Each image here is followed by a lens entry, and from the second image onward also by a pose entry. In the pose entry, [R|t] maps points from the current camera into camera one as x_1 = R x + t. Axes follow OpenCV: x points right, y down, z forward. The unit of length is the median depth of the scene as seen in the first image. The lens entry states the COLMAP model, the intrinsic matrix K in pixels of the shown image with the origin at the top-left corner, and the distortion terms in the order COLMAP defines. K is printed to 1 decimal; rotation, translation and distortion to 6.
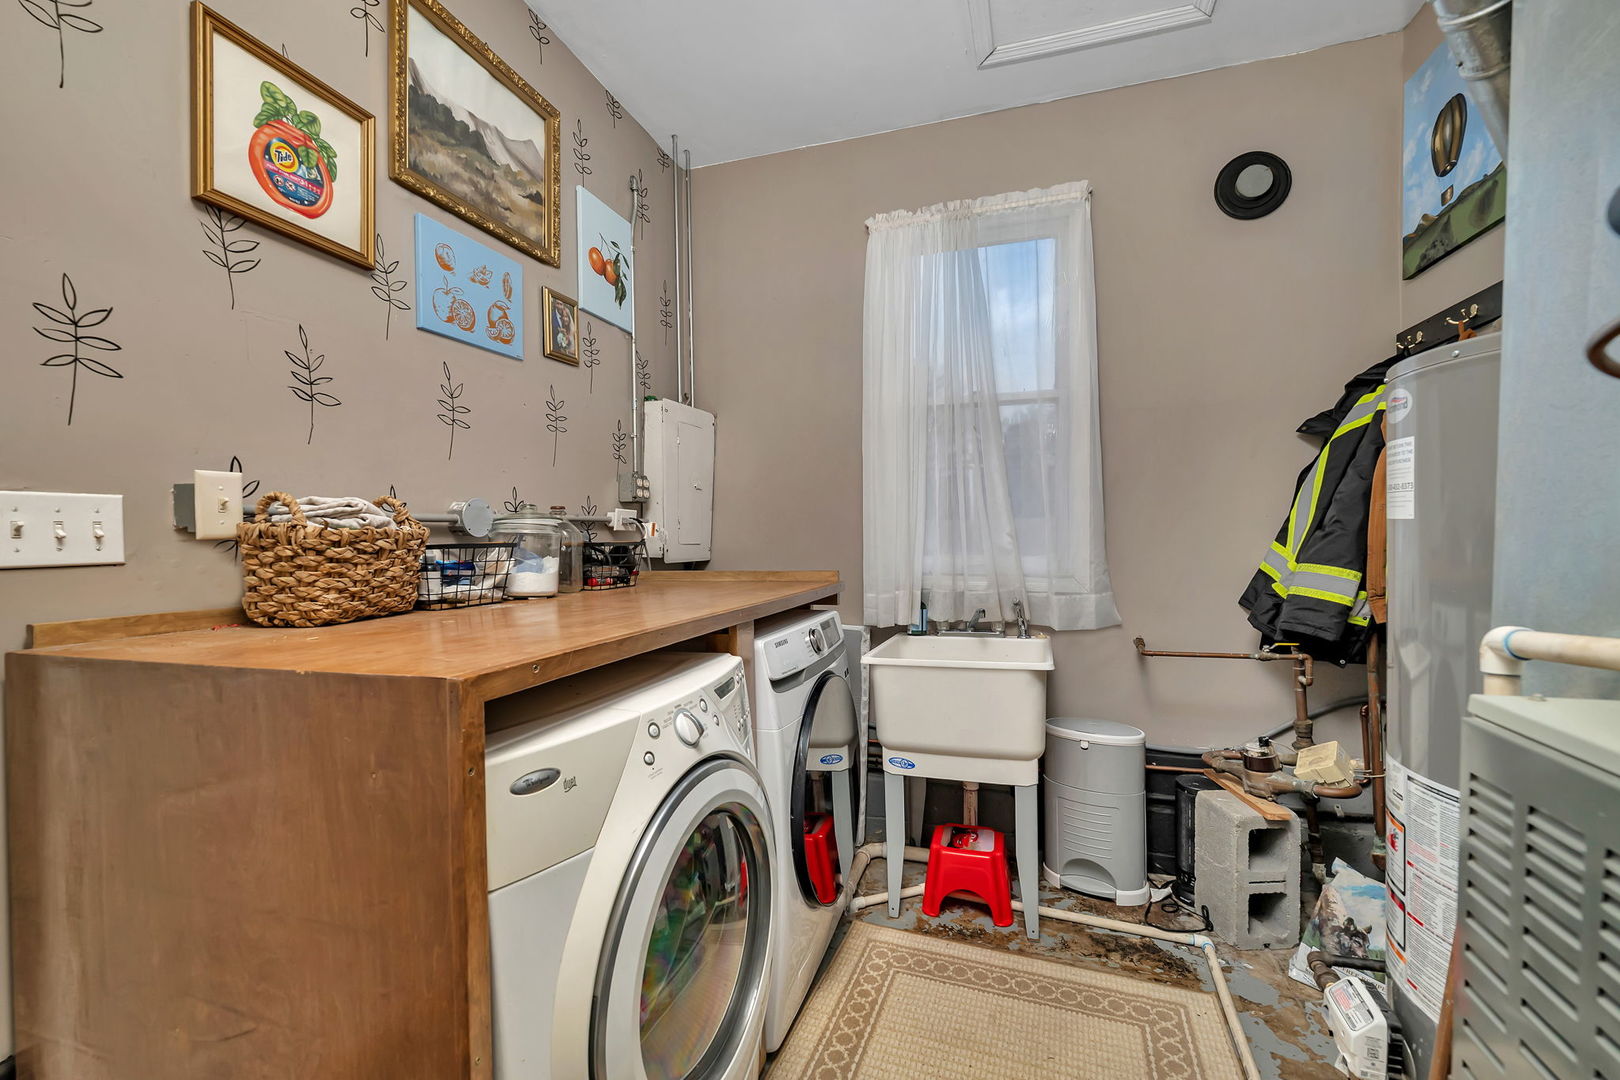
lens RADIAL K [[664.4, 0, 815.1], [0, 664.4, 538.8], [0, 0, 1]] dist [-0.000724, 0.000016]
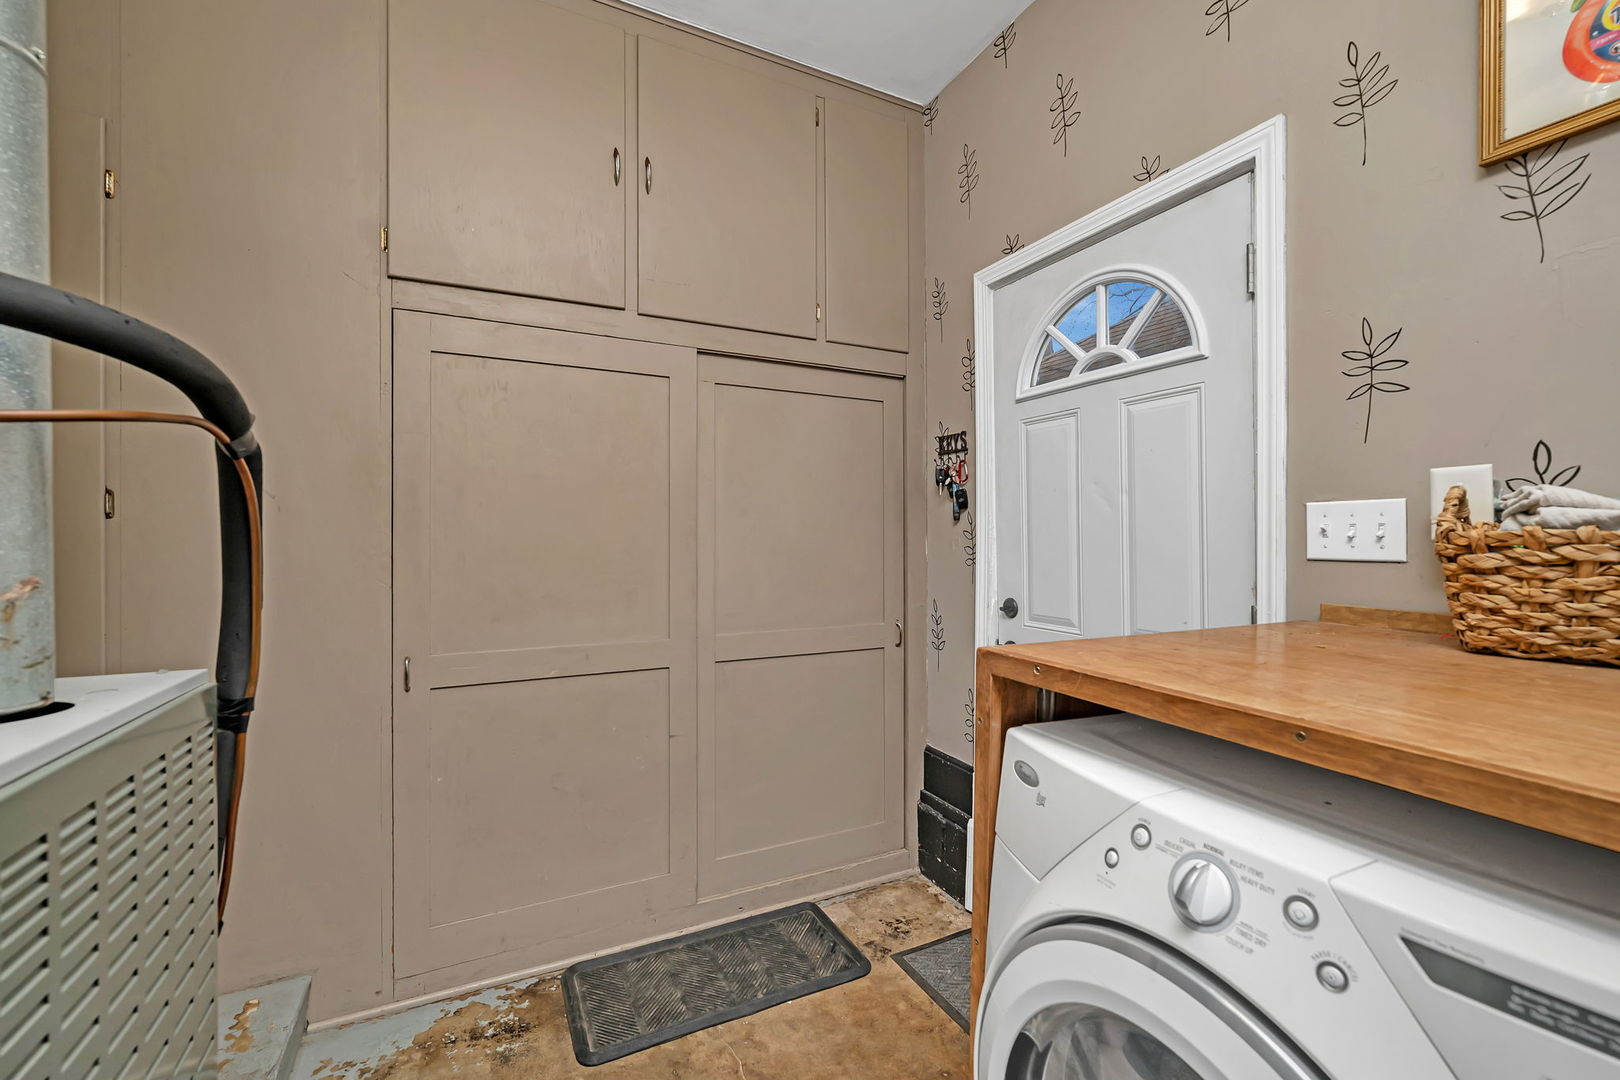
lens RADIAL K [[664.4, 0, 811.5], [0, 664.4, 536.4], [0, 0, 1]] dist [-0.000724, 0.000016]
pose [[-0.706111, 0.015017, -0.707942, 0.375098], [0.006324, 0.999869, 0.014902, -0.024115], [0.708073, 0.006045, -0.706114, 0.989375]]
